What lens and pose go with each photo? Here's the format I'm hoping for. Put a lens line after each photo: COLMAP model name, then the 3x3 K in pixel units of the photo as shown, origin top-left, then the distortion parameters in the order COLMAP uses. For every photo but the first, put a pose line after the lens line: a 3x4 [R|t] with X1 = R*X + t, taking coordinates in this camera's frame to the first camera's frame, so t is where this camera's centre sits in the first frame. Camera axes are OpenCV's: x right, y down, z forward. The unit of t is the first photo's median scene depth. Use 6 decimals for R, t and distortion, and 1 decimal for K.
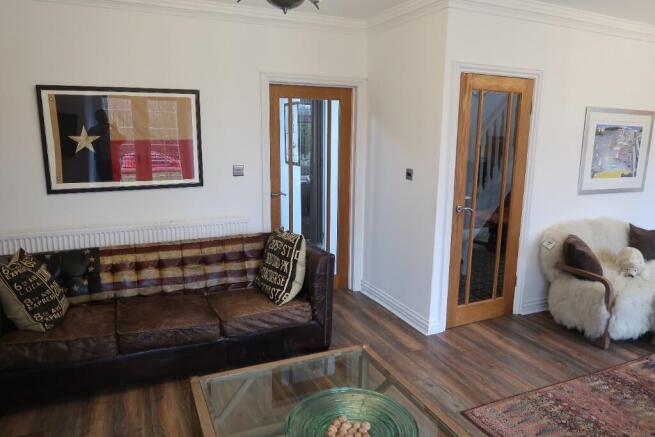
lens RADIAL K [[449.8, 0, 323.9], [0, 449.8, 213.3], [0, 0, 1]] dist [-0.034145, 0.009285]
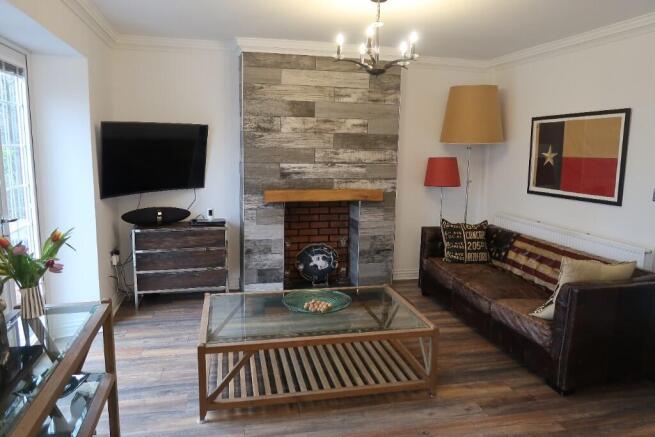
lens RADIAL K [[449.8, 0, 323.9], [0, 449.8, 213.3], [0, 0, 1]] dist [-0.034145, 0.009285]
pose [[-0.200285, 0.131349, -0.970893, 0.484415], [-0.189267, 0.967118, 0.169882, -0.053232], [0.961282, 0.217783, -0.168839, 0.334050]]
